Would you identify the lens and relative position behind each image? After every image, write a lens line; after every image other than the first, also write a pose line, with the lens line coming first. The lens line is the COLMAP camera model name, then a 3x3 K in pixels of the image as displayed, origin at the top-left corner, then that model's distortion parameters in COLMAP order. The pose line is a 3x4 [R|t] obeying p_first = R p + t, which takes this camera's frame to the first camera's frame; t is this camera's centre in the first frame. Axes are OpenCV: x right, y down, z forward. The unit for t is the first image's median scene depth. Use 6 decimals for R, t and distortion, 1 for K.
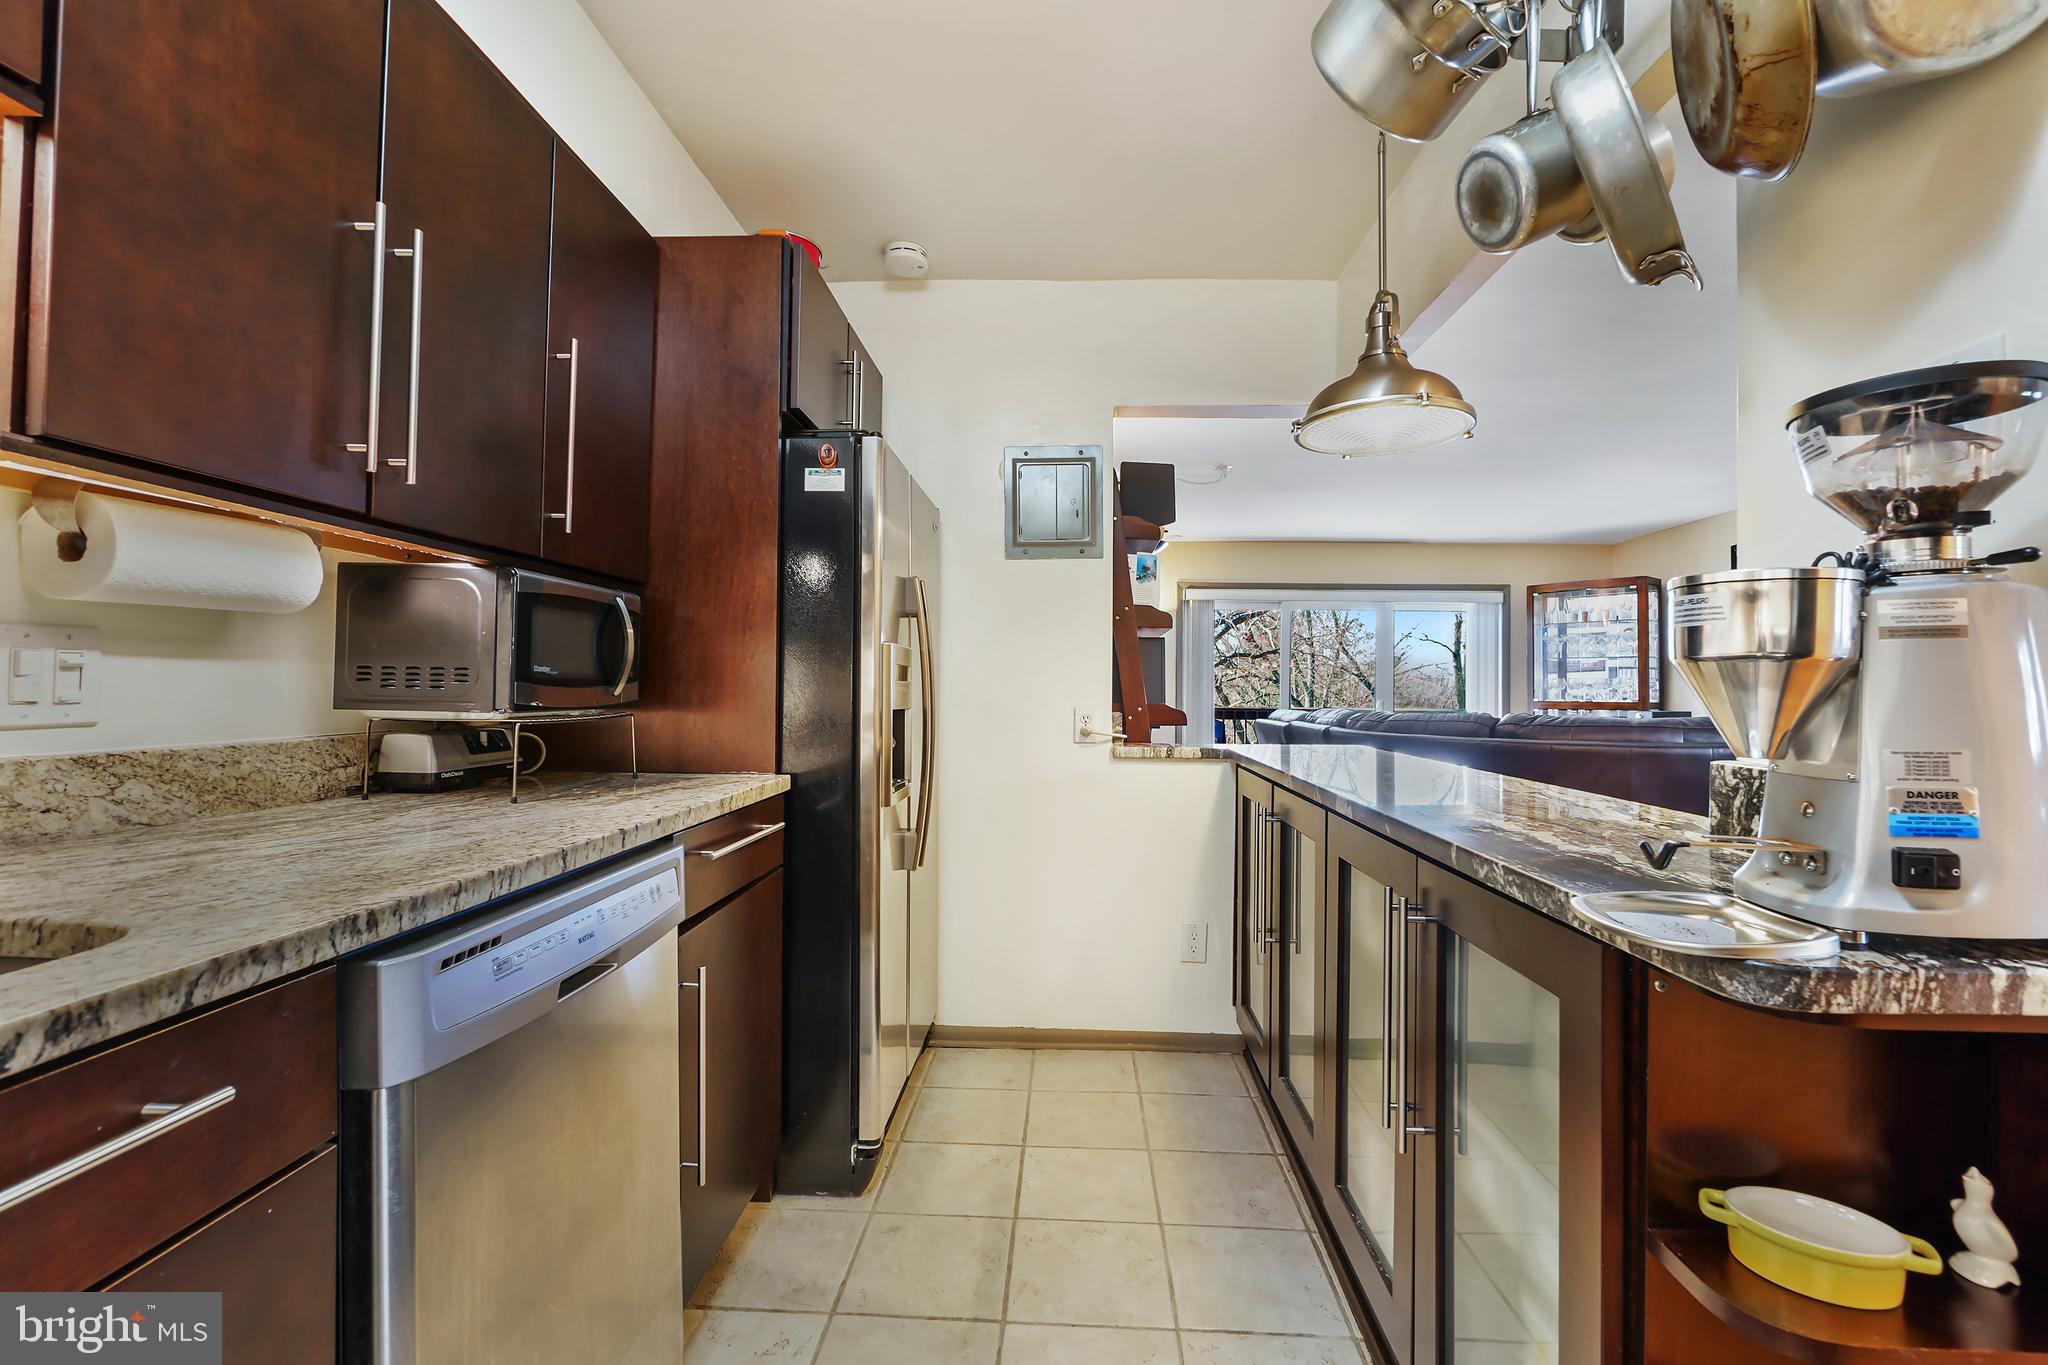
lens RADIAL K [[870.7, 0, 1024.0], [0, 870.7, 682.5], [0, 0, 1]] dist [-0.018358, 0.000303]
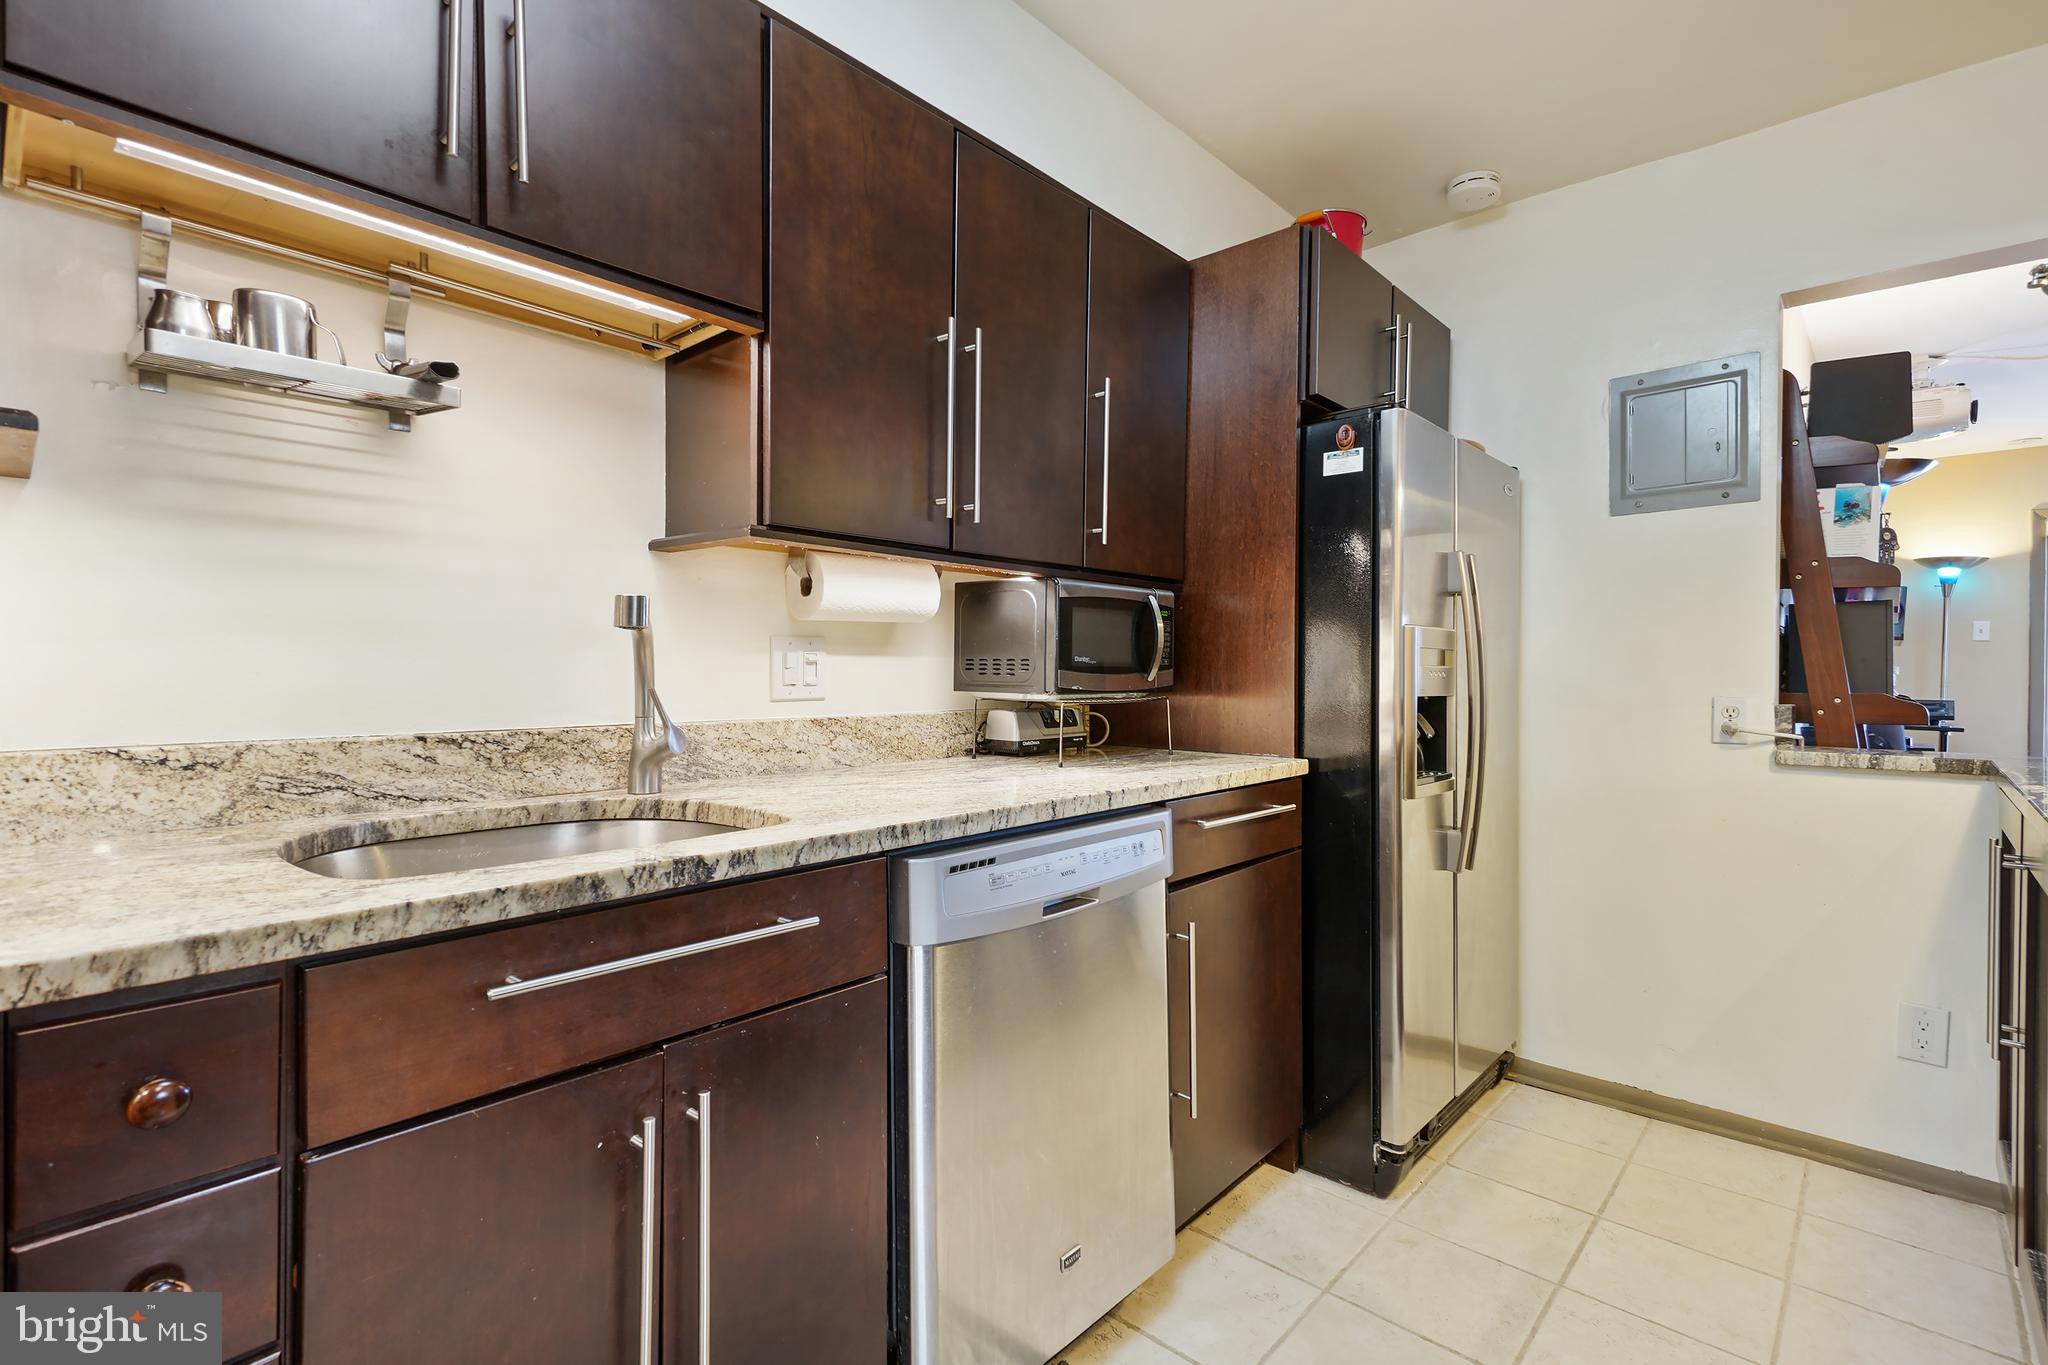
lens RADIAL K [[904.6, 0, 1025.8], [0, 904.6, 691.8], [0, 0, 1]] dist [-0.000432, -0.000461]
pose [[0.769507, 0.007526, -0.638594, 0.186347], [0.008142, 0.999734, 0.021594, 0.002153], [0.638586, -0.021816, 0.769241, -0.028429]]
